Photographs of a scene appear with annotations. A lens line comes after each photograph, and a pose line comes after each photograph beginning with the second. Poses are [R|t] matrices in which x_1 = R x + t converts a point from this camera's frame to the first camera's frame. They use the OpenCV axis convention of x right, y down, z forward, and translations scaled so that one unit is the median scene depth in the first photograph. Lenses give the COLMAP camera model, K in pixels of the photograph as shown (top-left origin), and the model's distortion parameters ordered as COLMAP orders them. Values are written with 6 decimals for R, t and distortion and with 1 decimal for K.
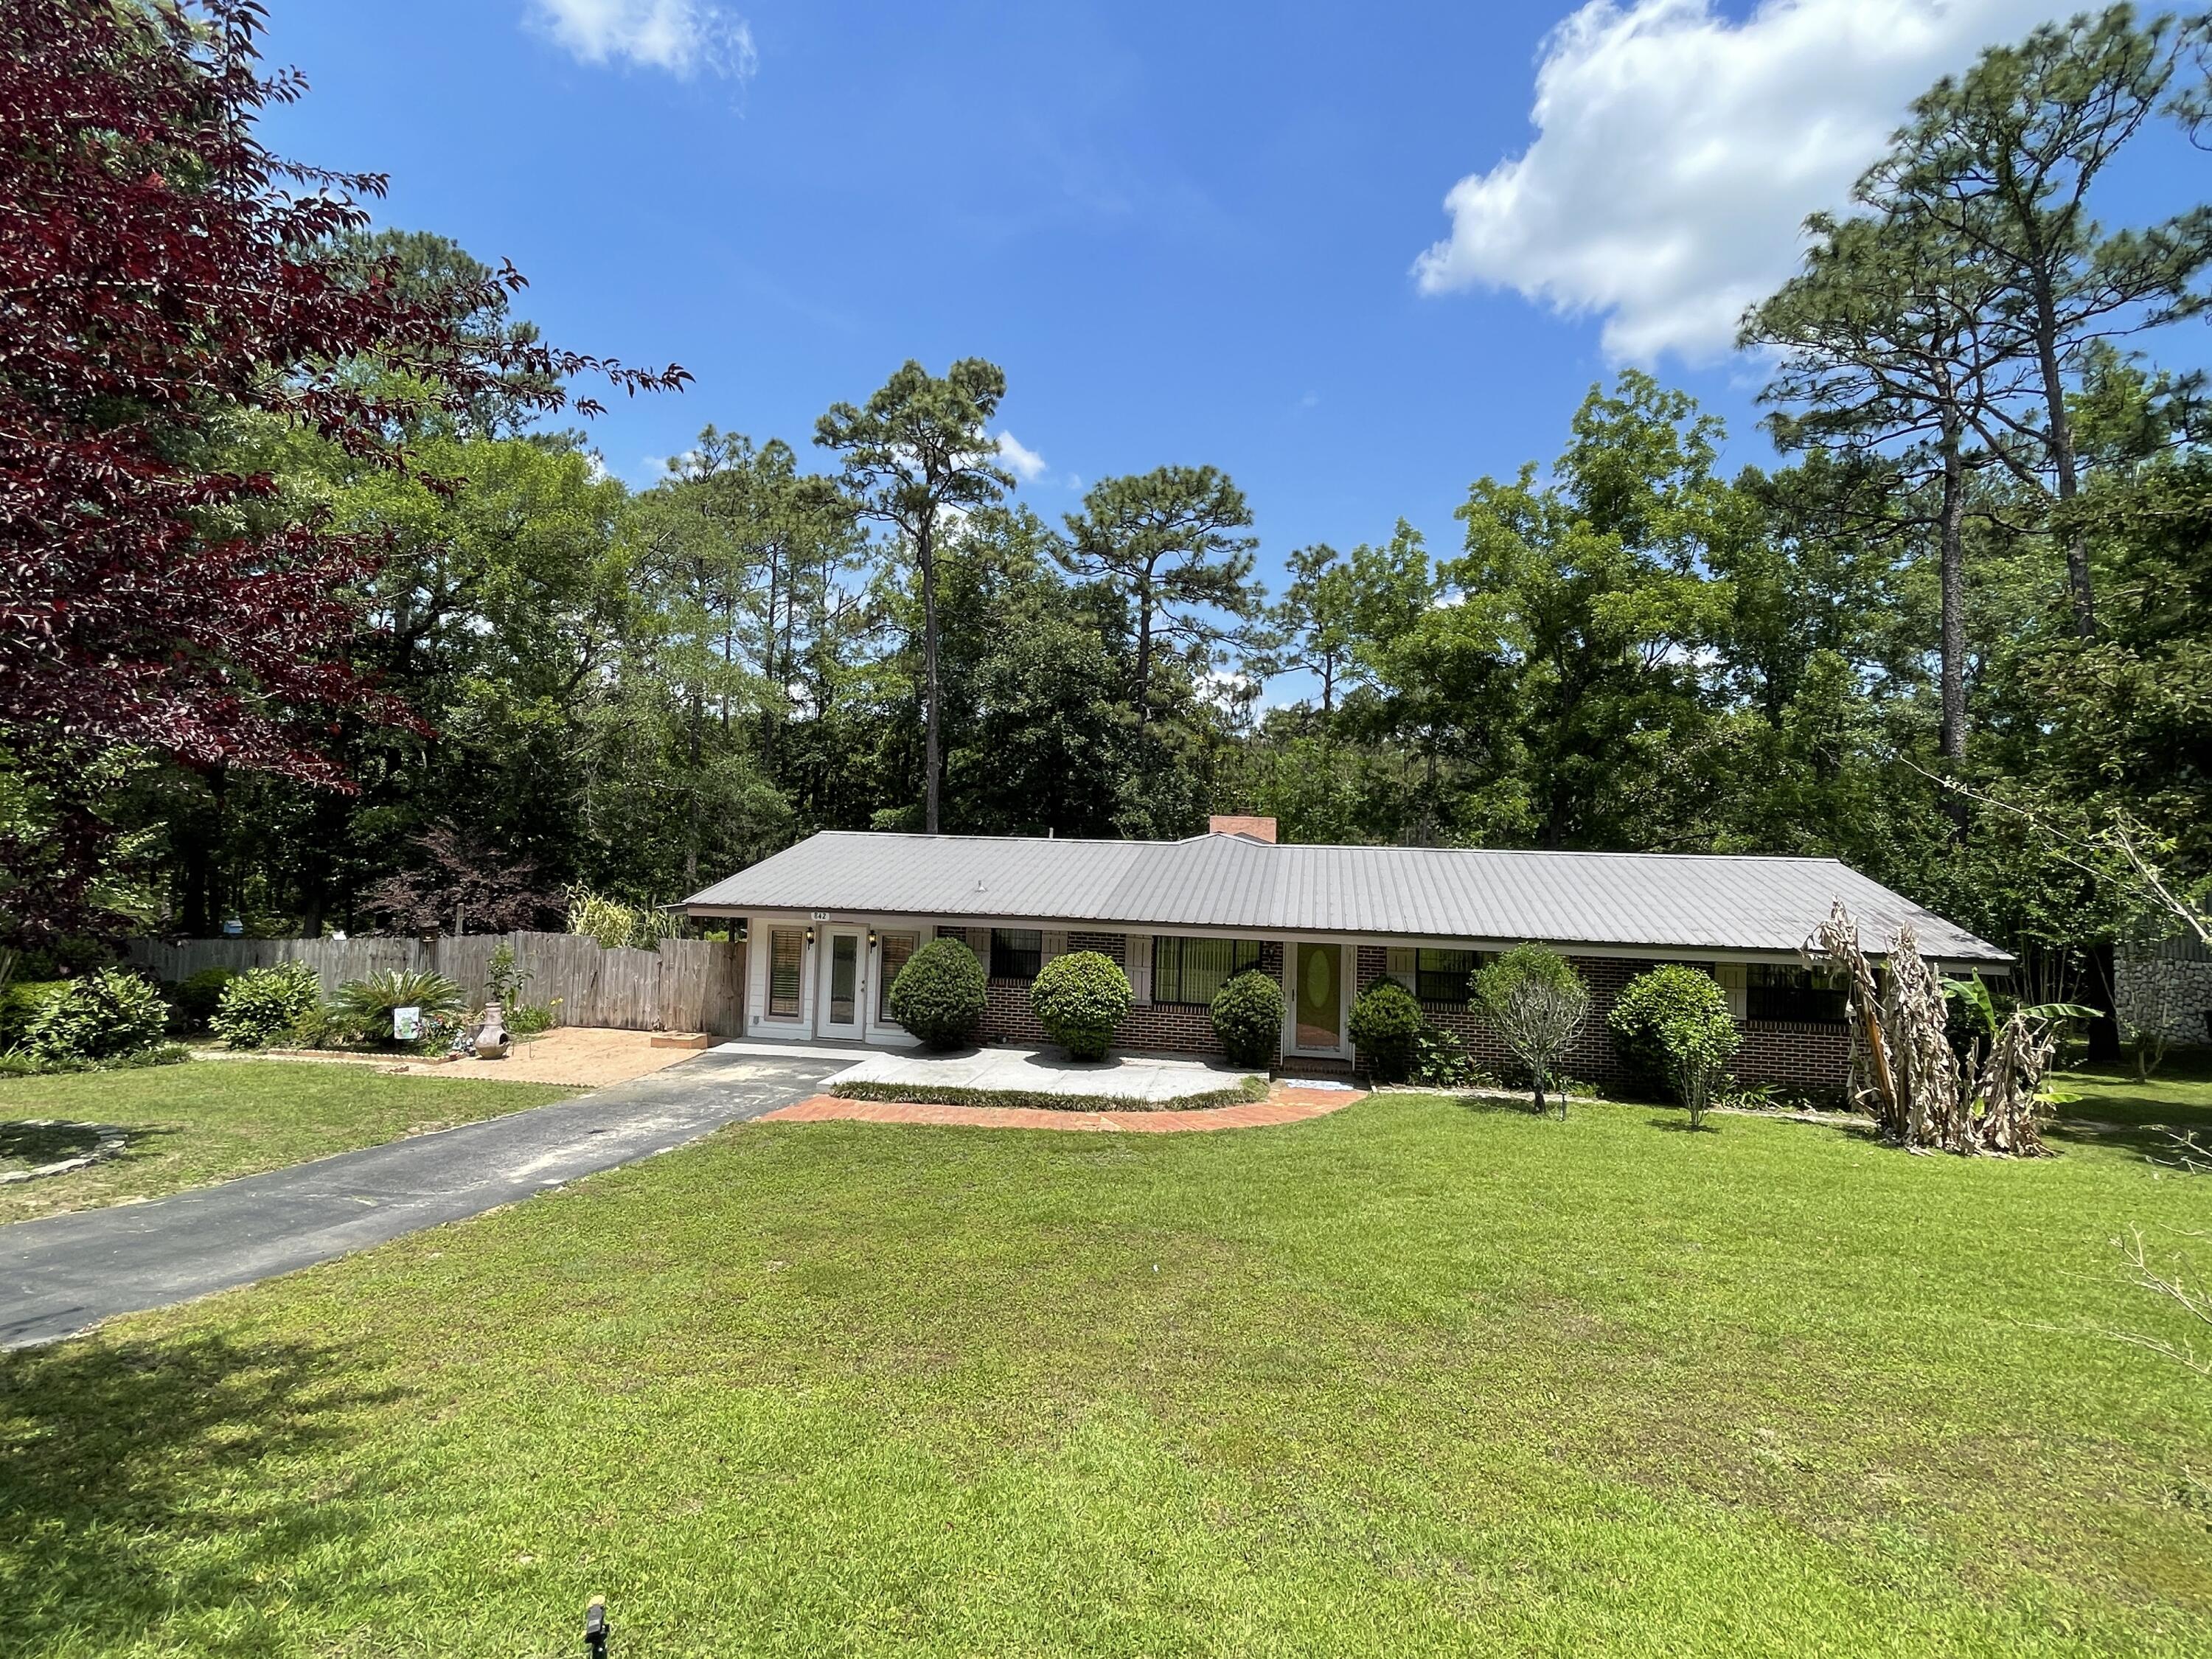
lens RADIAL K [[1081.4, 0, 1106.0], [0, 1081.4, 829.5], [0, 0, 1]] dist [-0.001110, -0.000093]
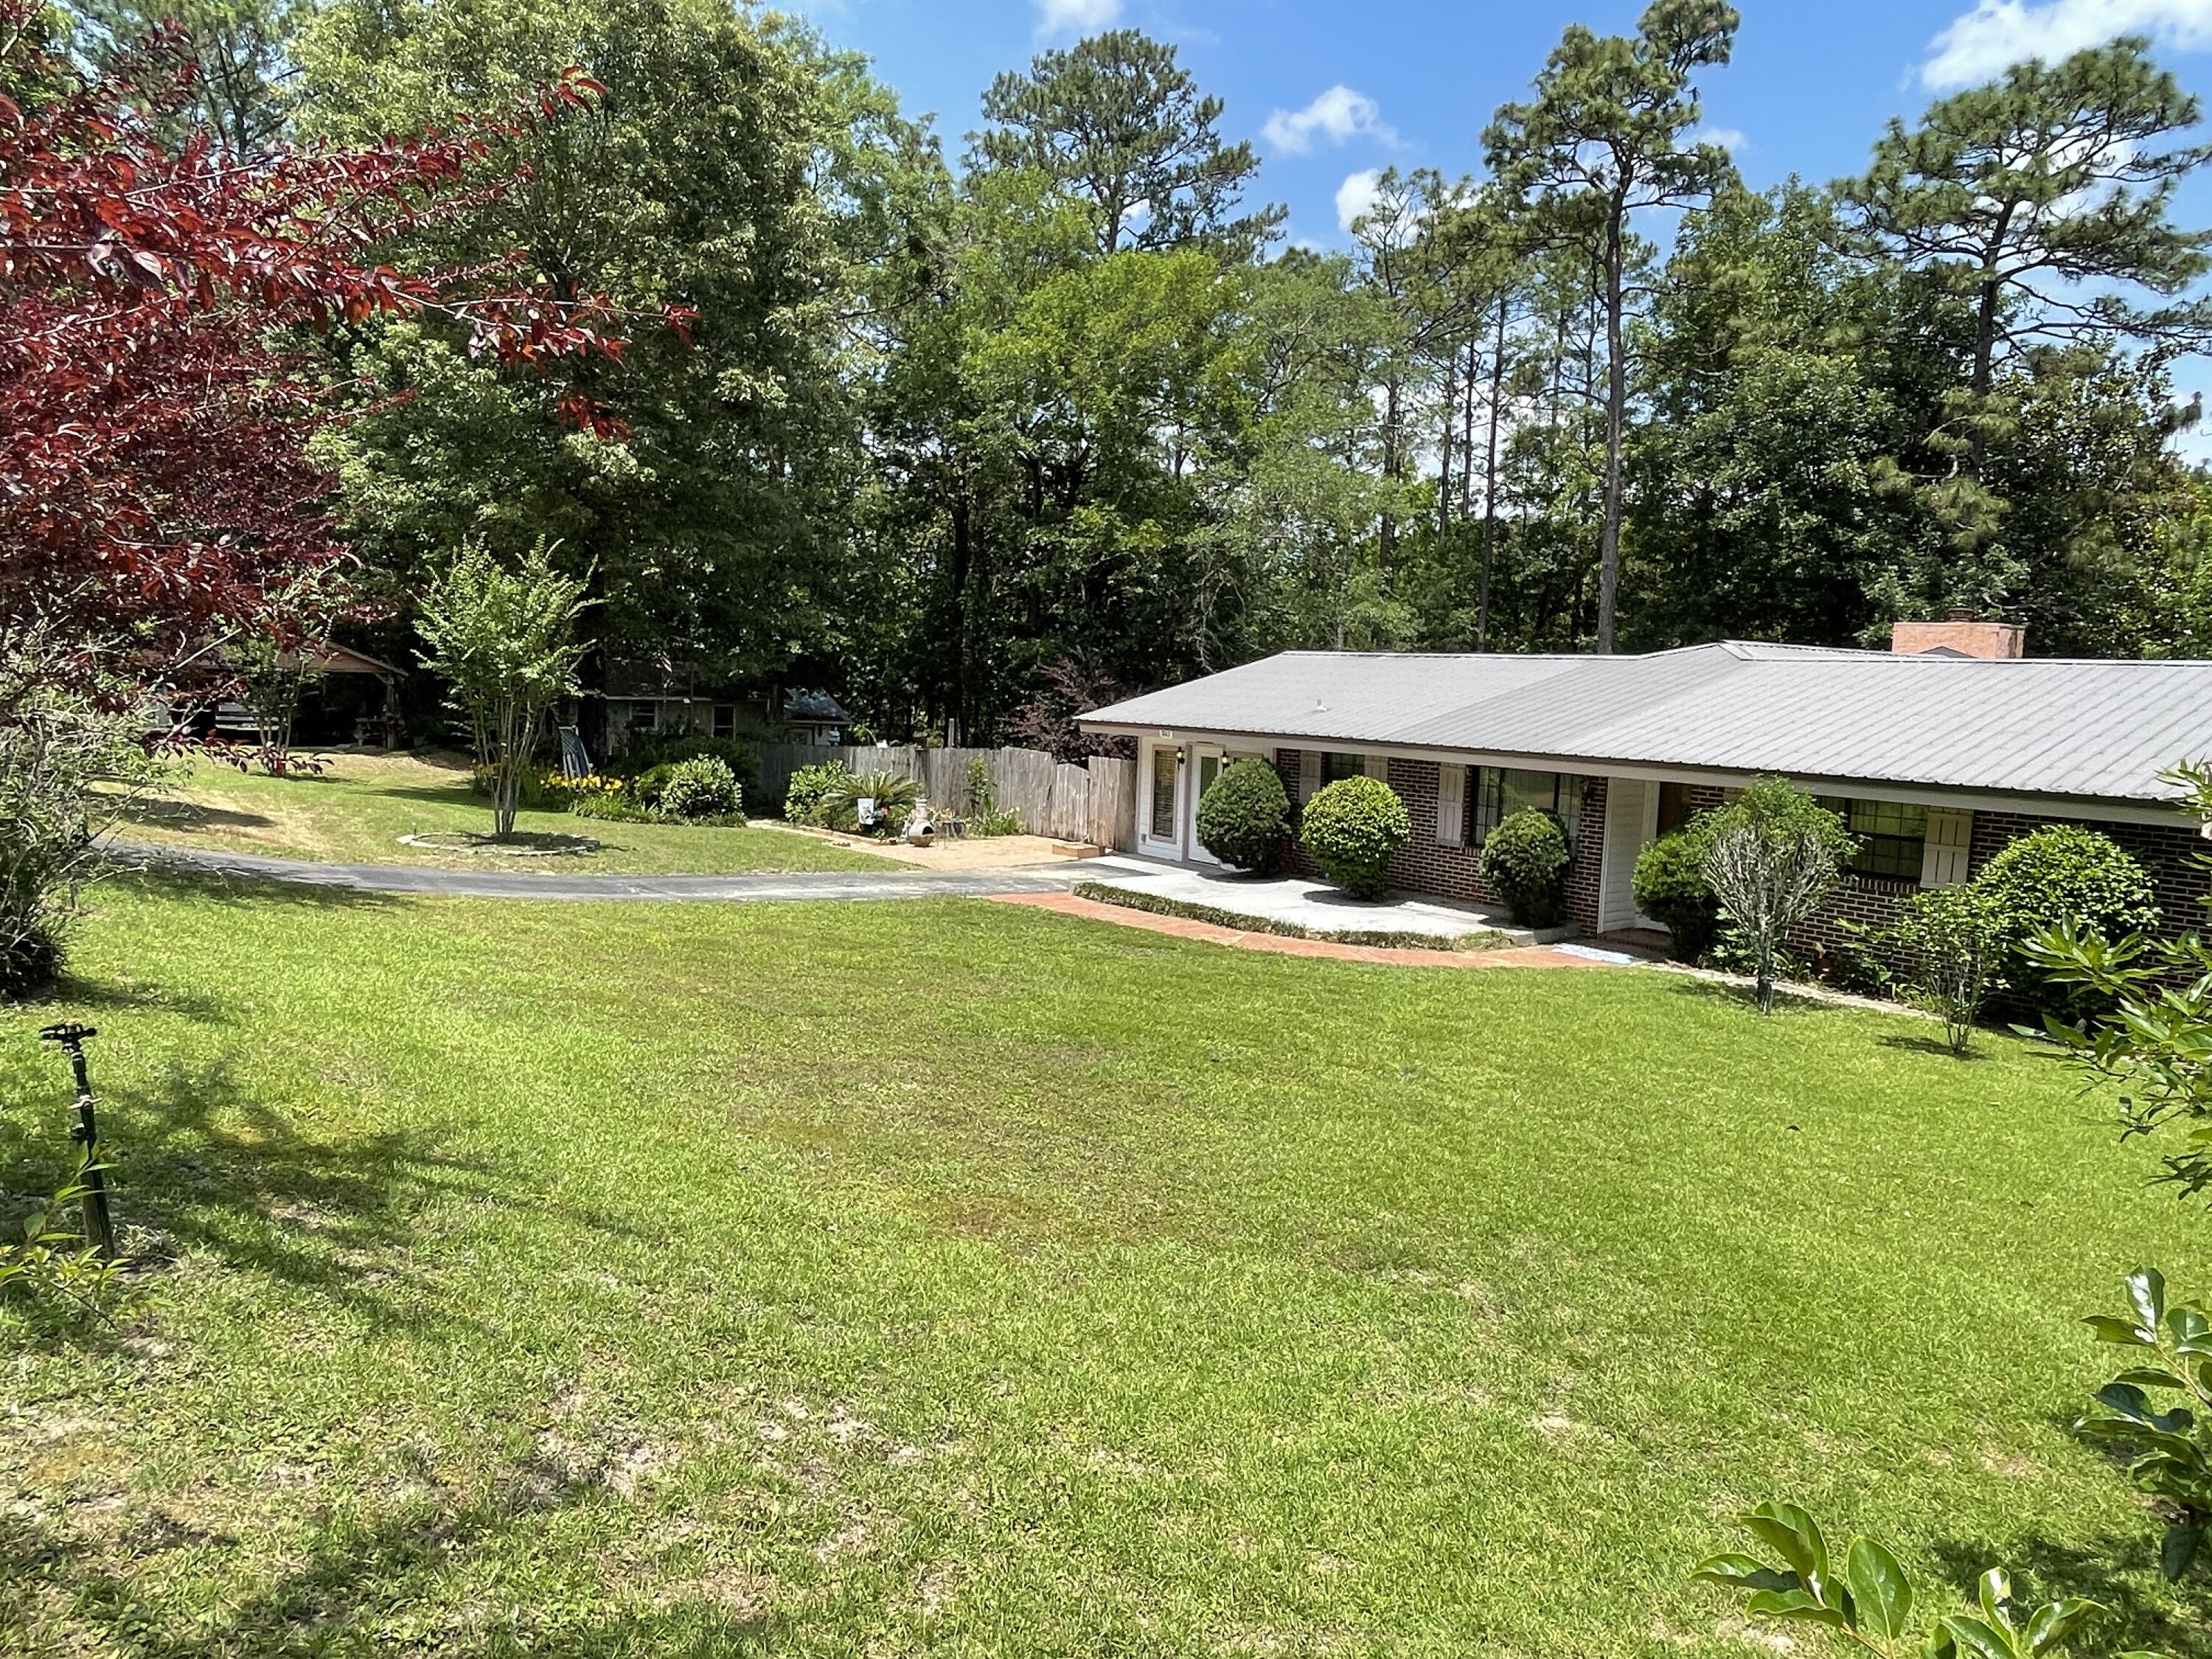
lens RADIAL K [[1443.1, 0, 1106.0], [0, 1443.1, 829.5], [0, 0, 1]] dist [-0.001406, -0.000974]
pose [[0.738138, 0.064170, -0.671591, 0.625032], [0.009939, 0.994324, 0.105930, 0.028370], [0.674576, -0.084866, 0.733311, -0.013977]]
